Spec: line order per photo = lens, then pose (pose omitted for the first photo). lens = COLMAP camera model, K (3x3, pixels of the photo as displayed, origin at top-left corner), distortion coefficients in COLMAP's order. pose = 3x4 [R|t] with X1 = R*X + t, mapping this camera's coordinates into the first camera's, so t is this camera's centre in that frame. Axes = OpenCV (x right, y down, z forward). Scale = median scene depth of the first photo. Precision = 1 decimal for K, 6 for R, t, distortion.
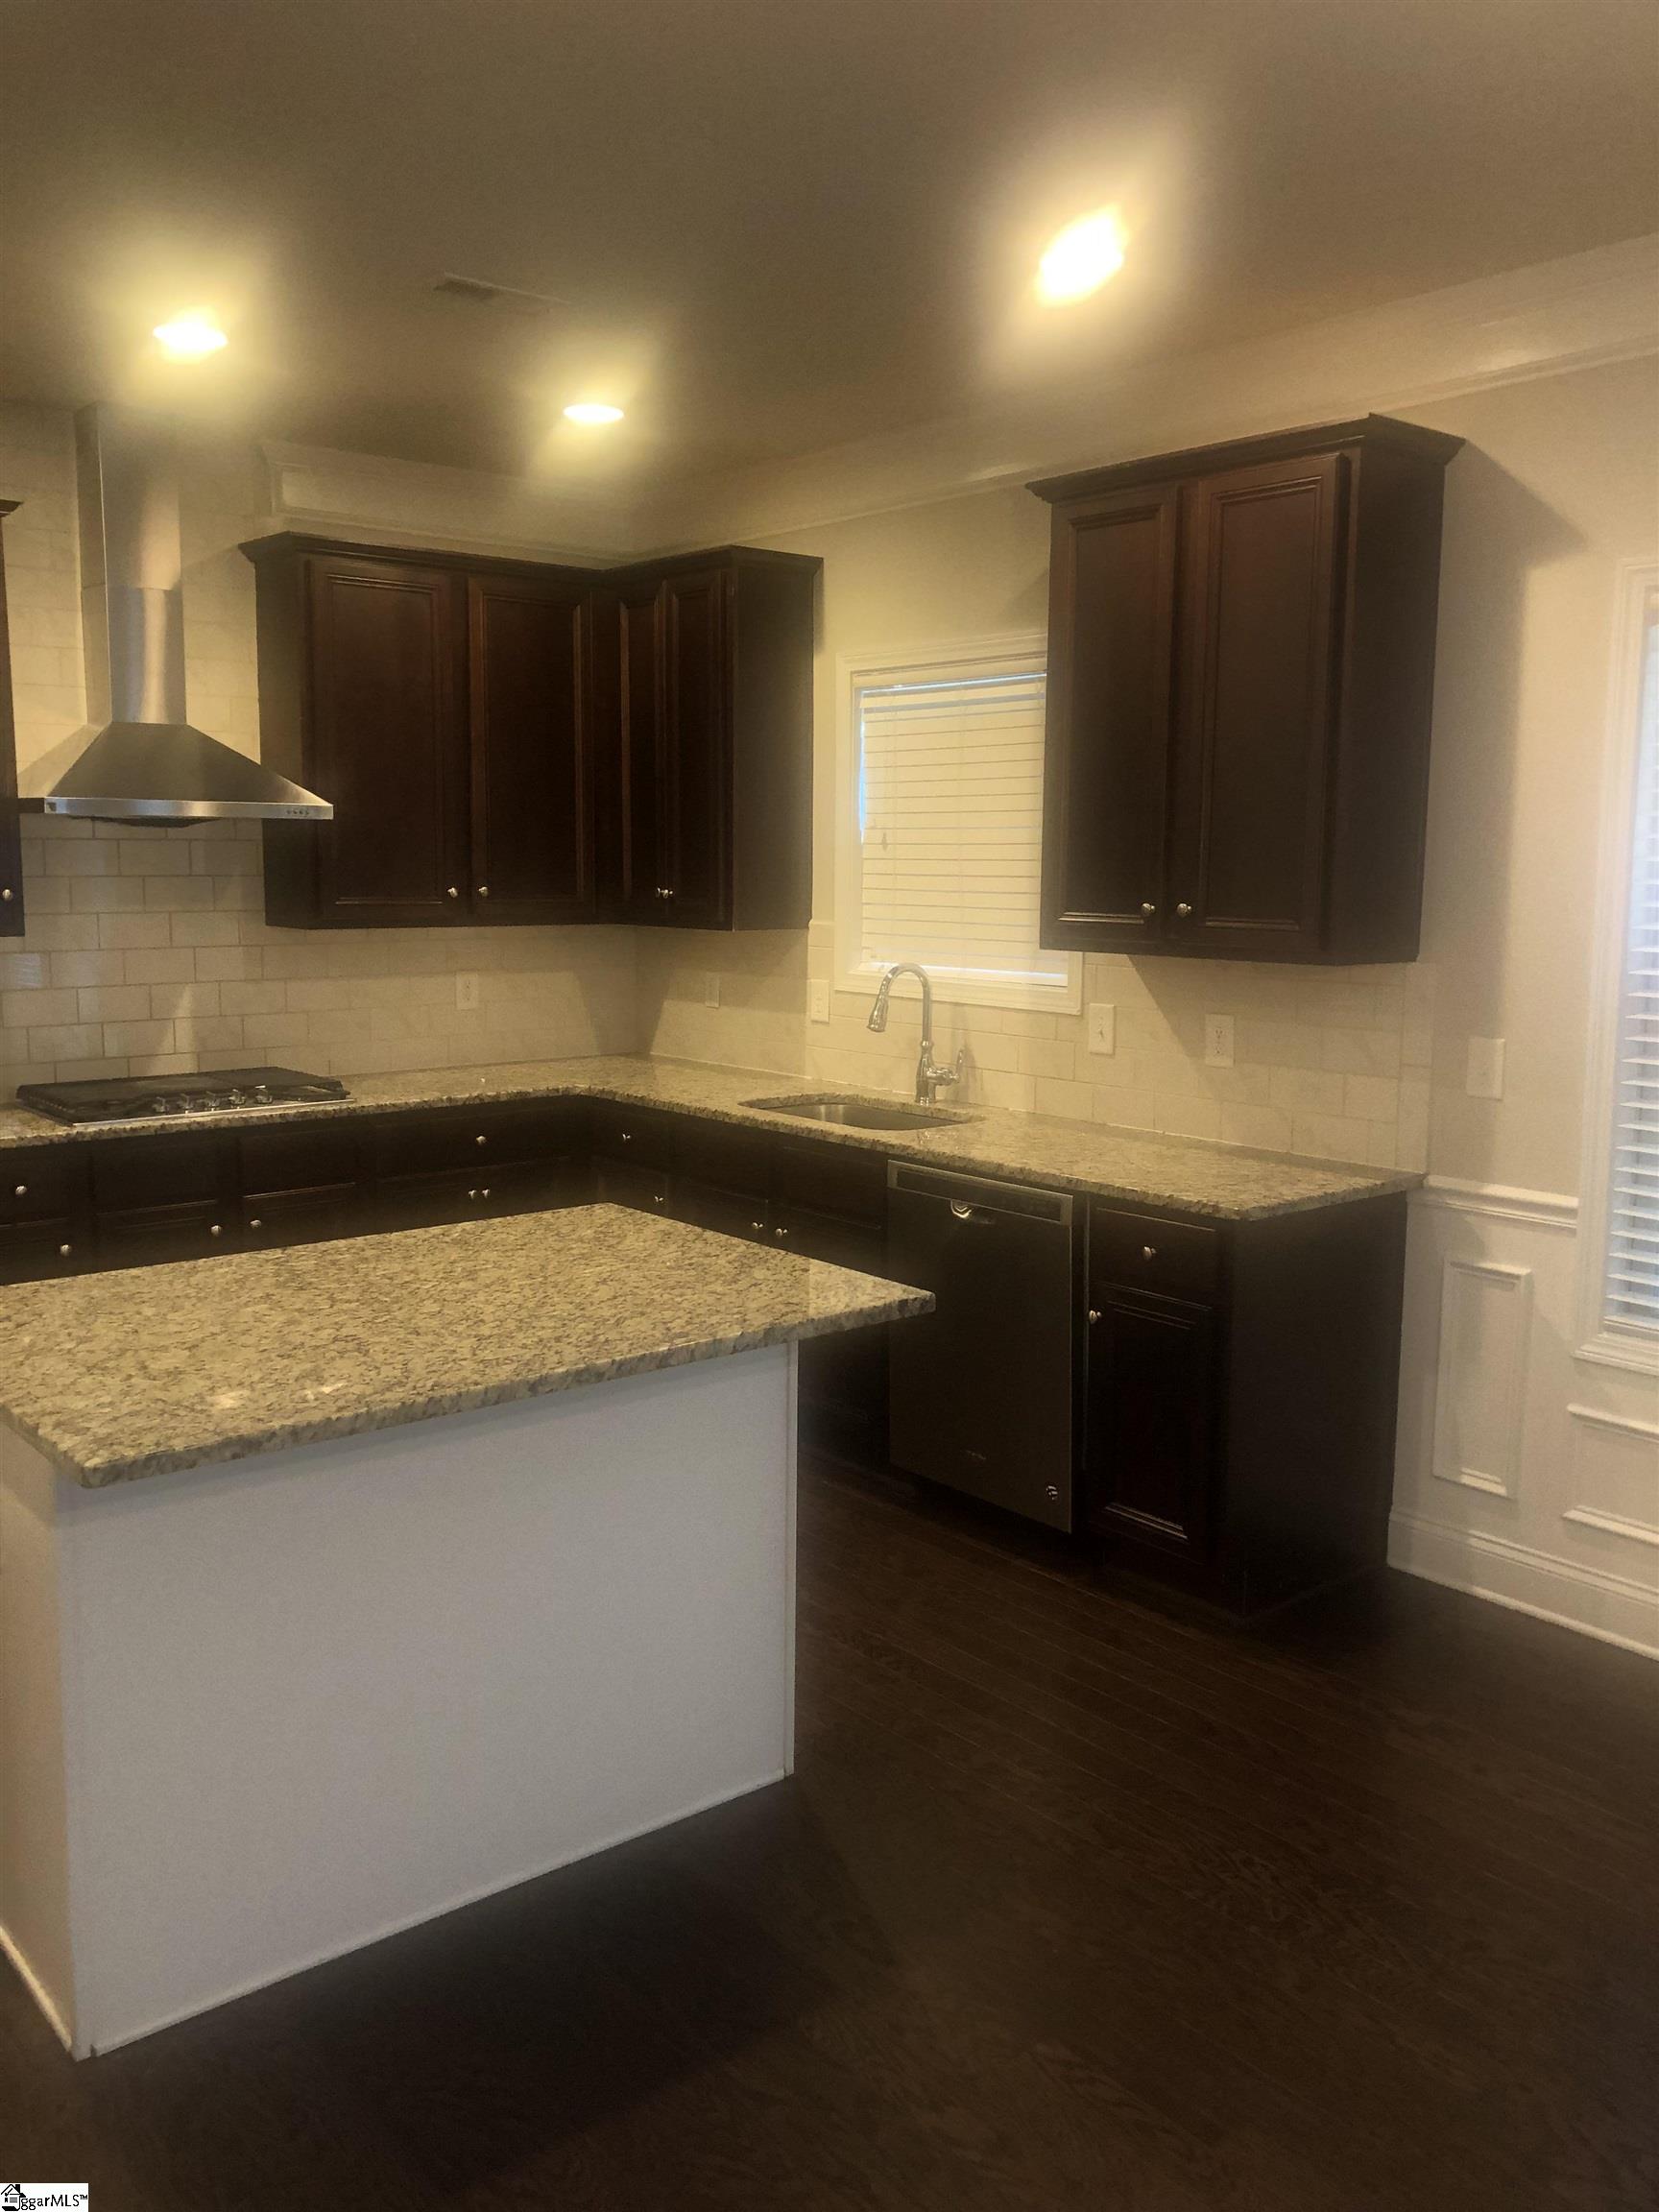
lens RADIAL K [[1824.1, 0, 829.5], [0, 1824.1, 1106.0], [0, 0, 1]] dist [0.039312, 0.012687]
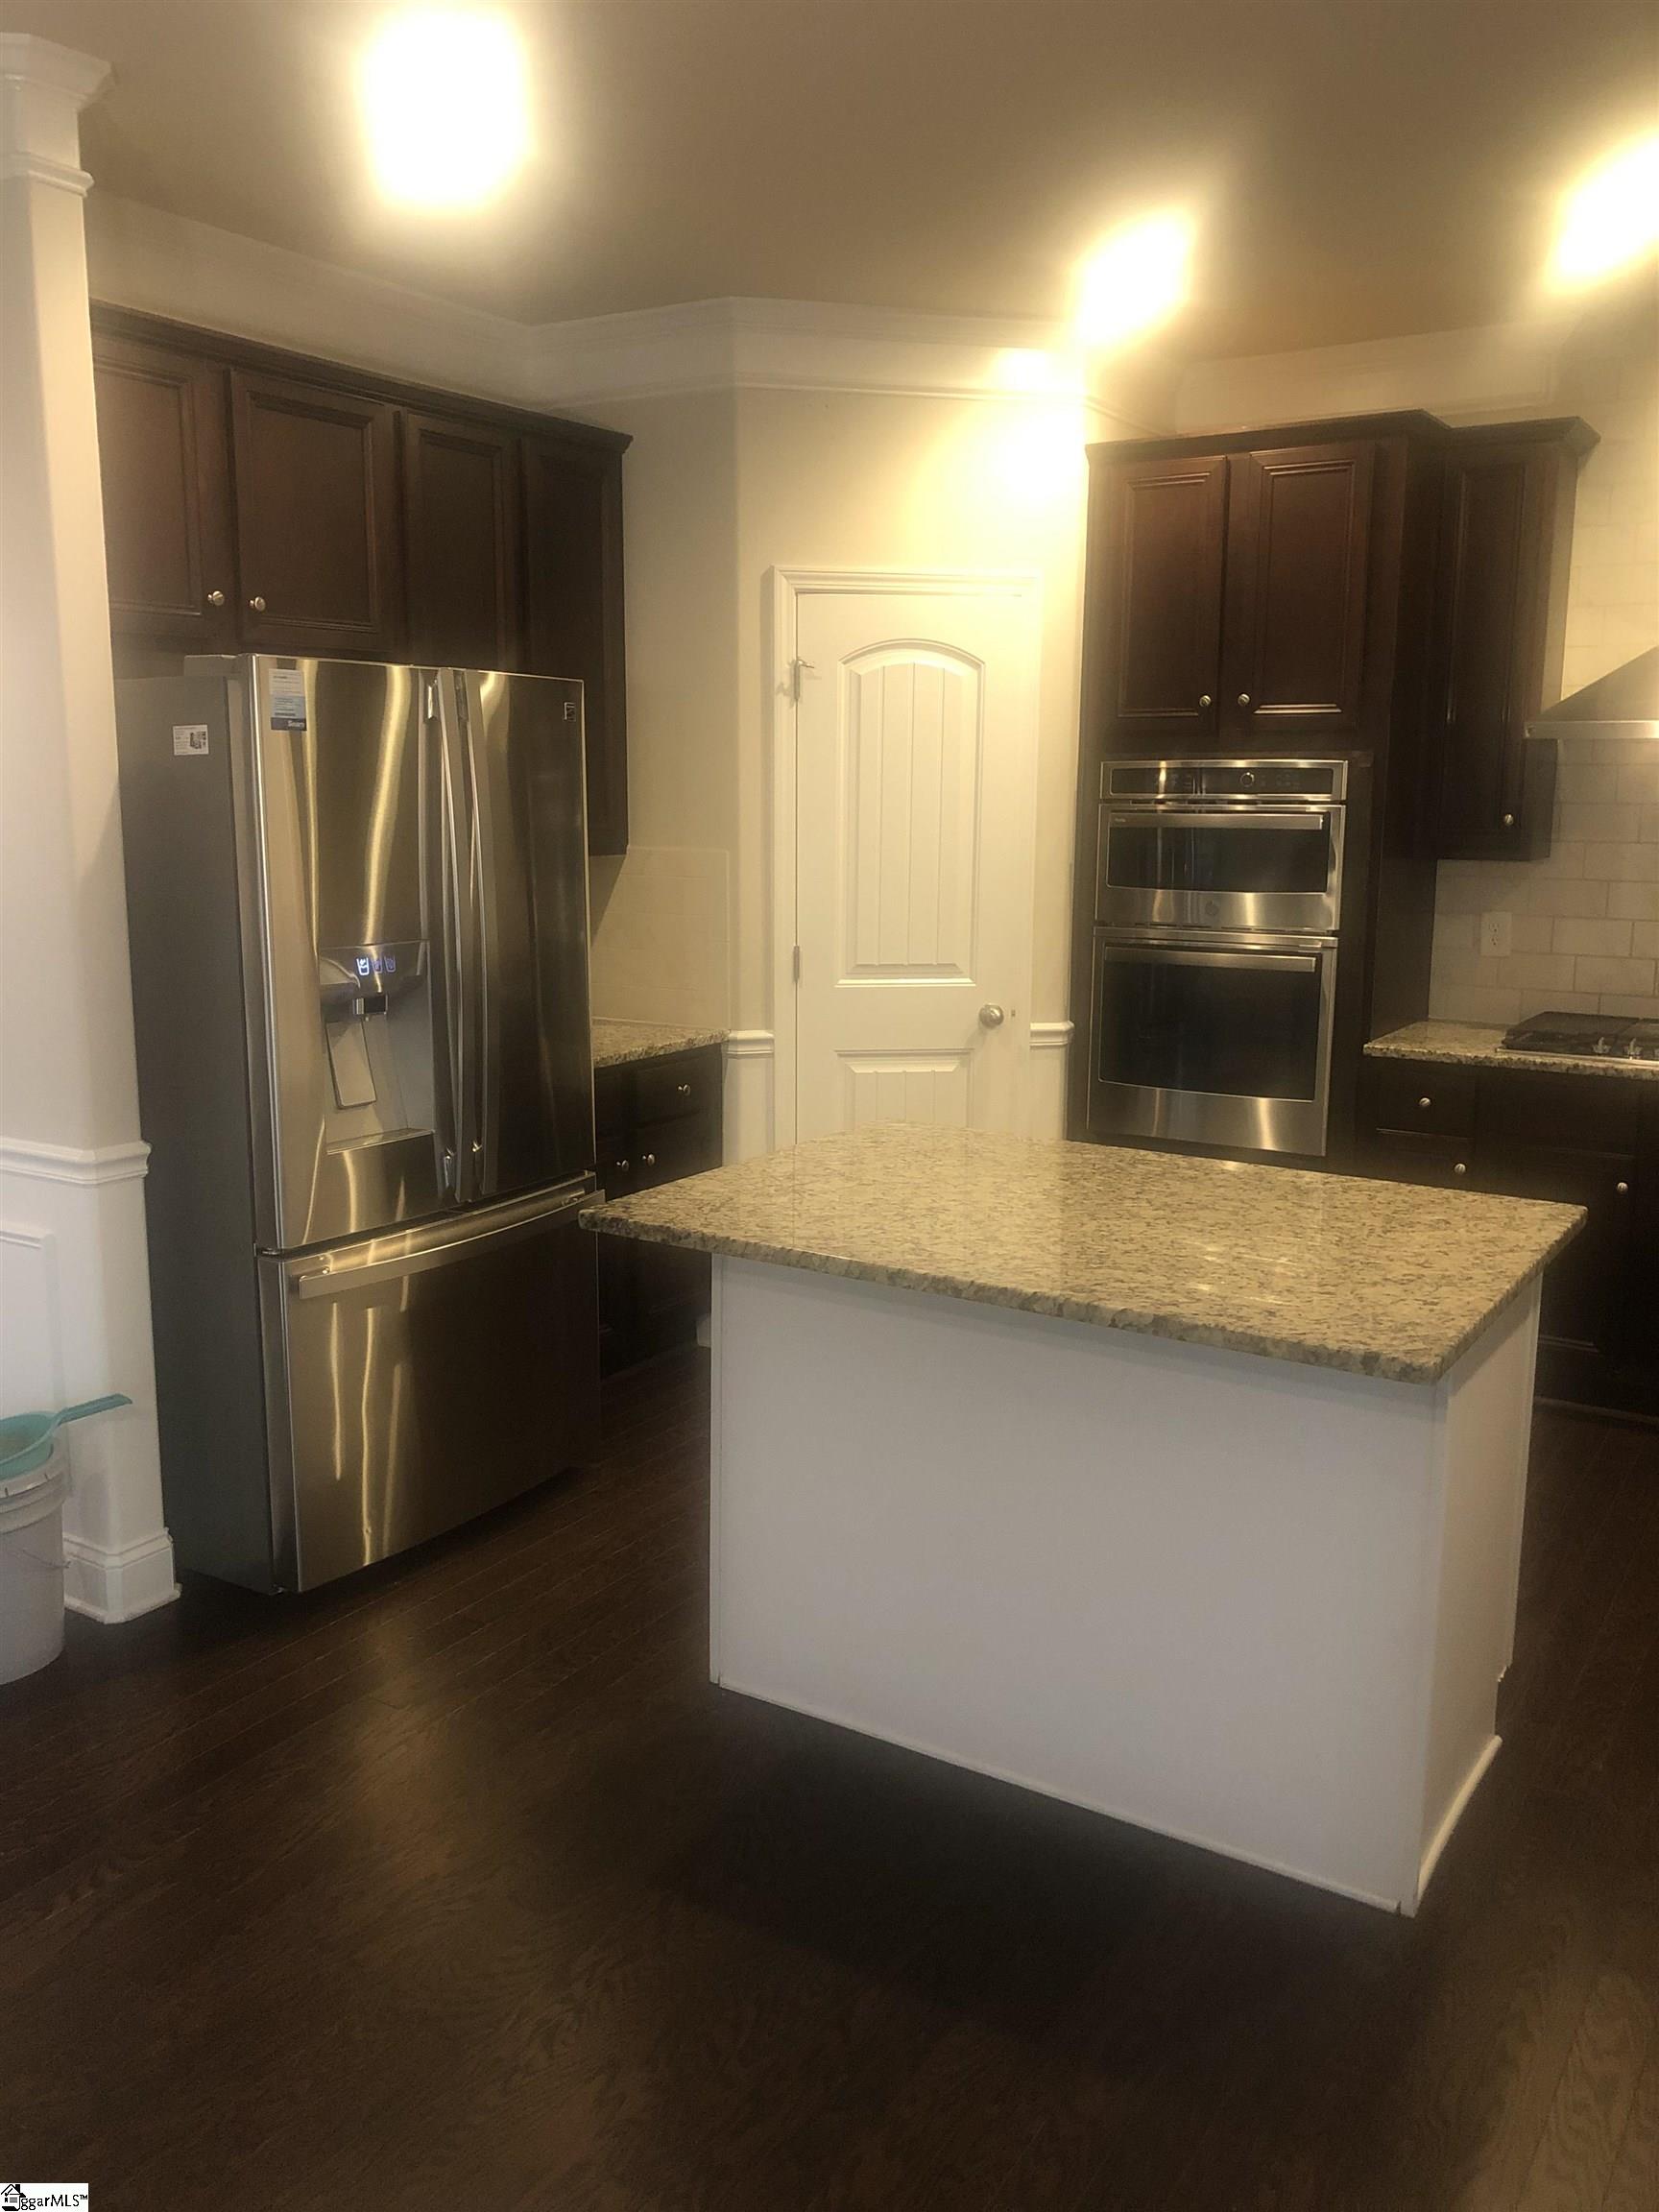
lens RADIAL K [[1736.1, 0, 829.5], [0, 1736.1, 1106.0], [0, 0, 1]] dist [0.000628, 0.000525]
pose [[0.253490, 0.164121, -0.953314, 0.466918], [-0.129005, 0.982435, 0.134832, -0.045766], [0.958697, 0.088803, 0.270210, 0.408825]]
